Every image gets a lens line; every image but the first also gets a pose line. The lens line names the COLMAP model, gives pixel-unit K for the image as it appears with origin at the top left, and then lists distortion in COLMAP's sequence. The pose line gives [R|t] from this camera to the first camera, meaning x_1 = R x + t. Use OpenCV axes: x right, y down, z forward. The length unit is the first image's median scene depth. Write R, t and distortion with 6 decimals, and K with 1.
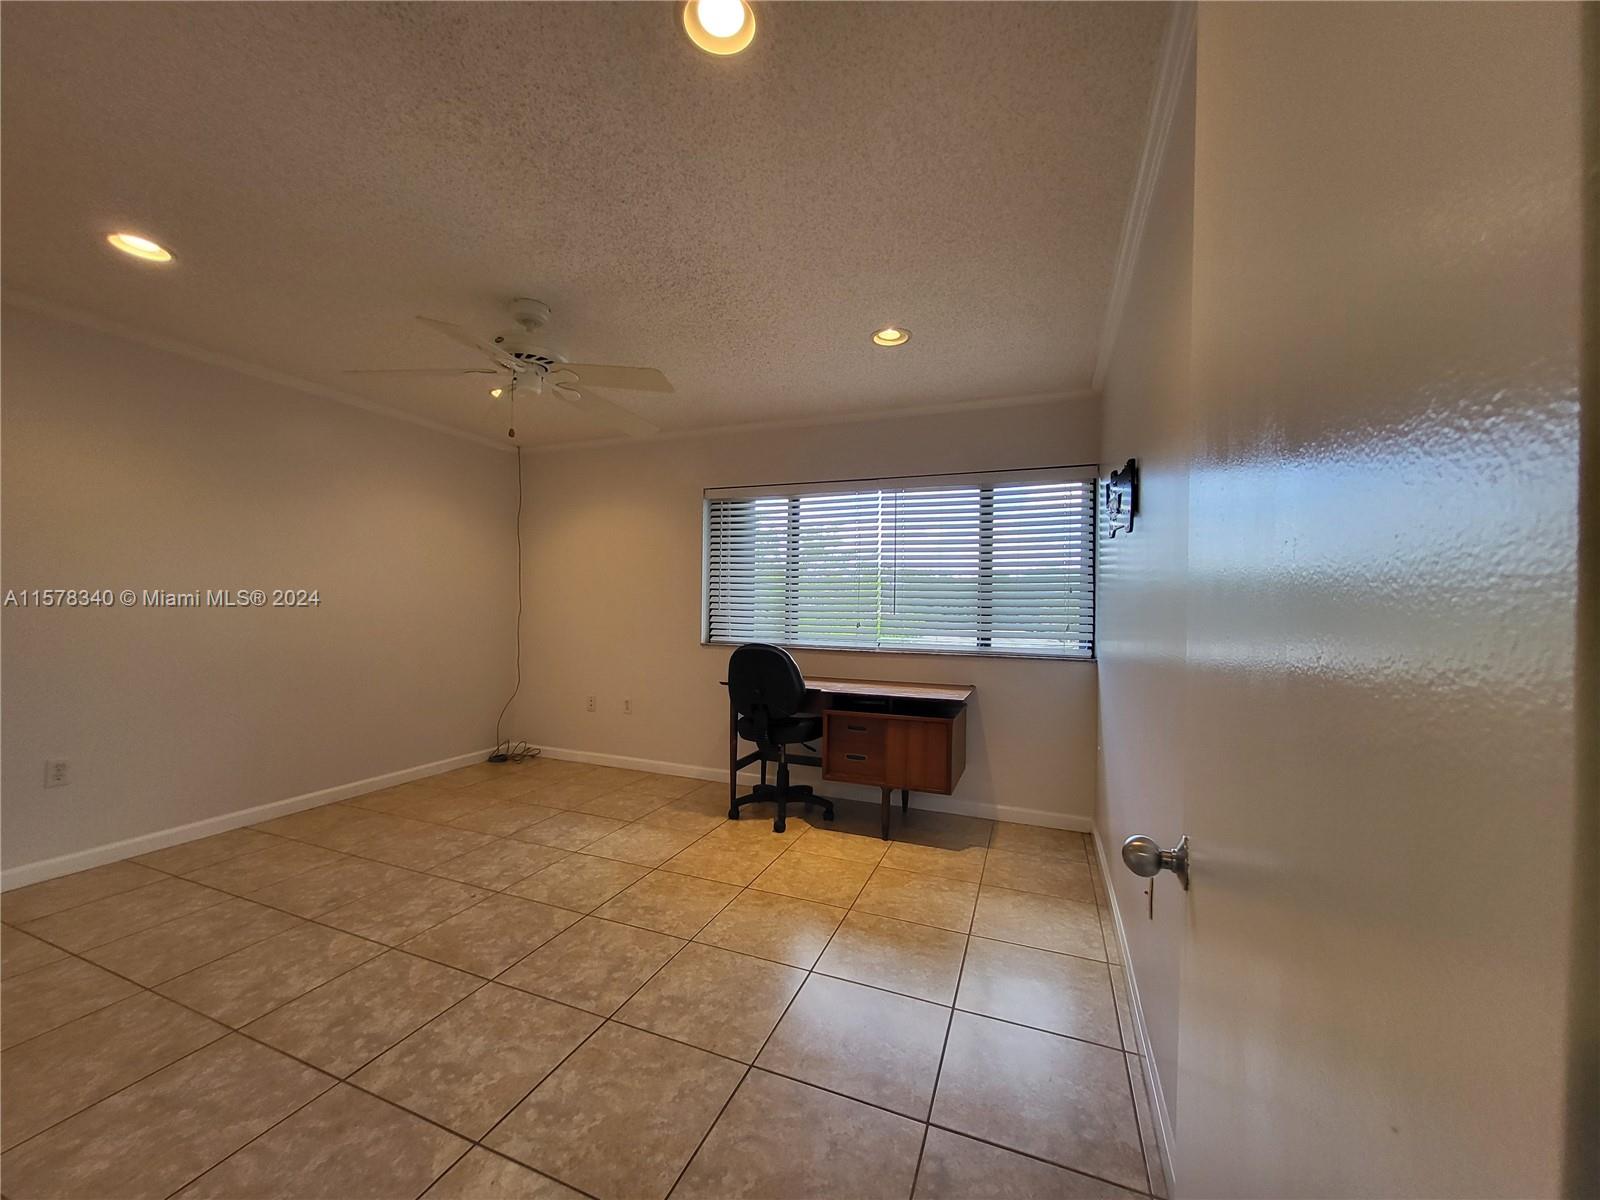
lens RADIAL K [[628.0, 0, 793.3], [0, 628.0, 609.5], [0, 0, 1]] dist [-0.003218, -0.000541]
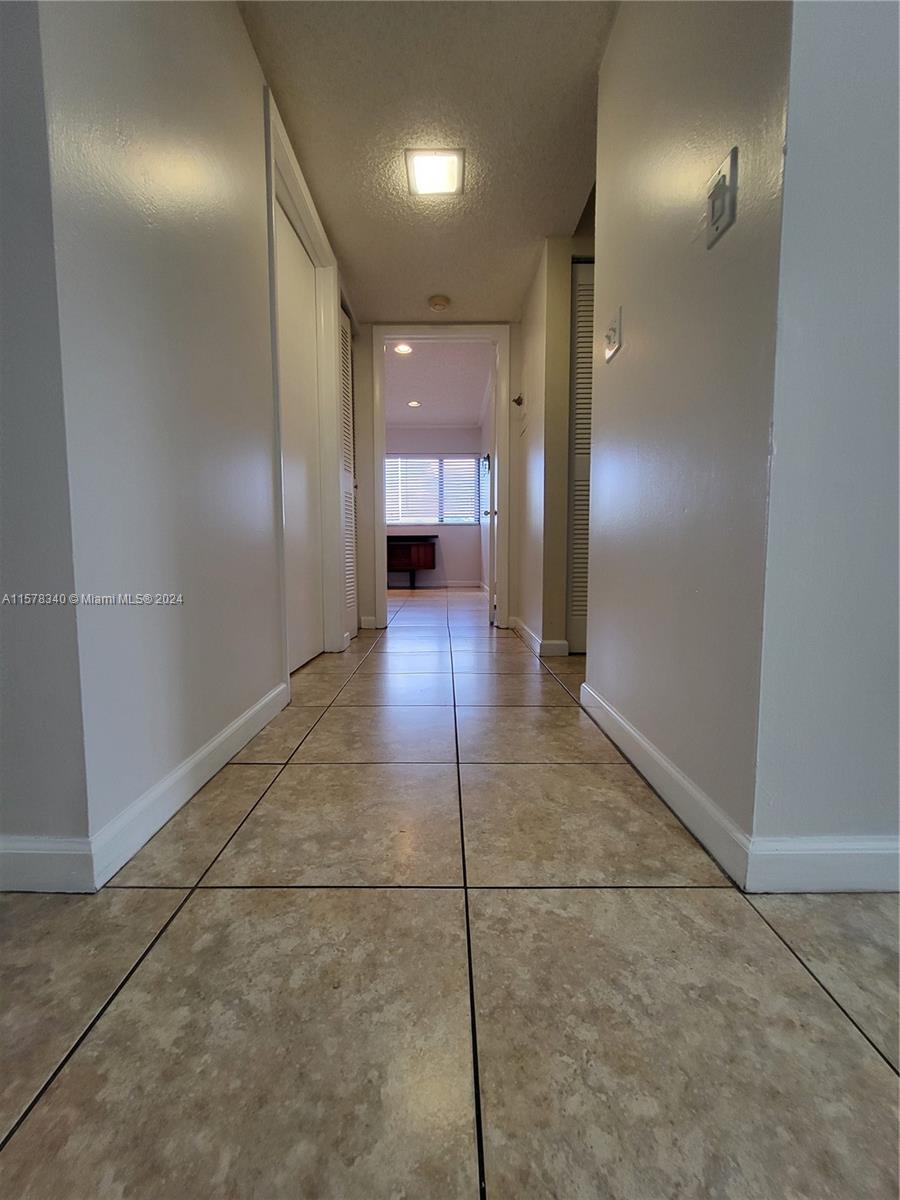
lens RADIAL K [[471.0, 0, 448.5], [0, 471.0, 596.6], [0, 0, 1]] dist [-0.003218, -0.000541]
pose [[0.927705, -0.055845, 0.369113, -0.436323], [0.017491, 0.994164, 0.106449, 0.172676], [-0.372904, -0.092297, 0.923268, -0.906071]]
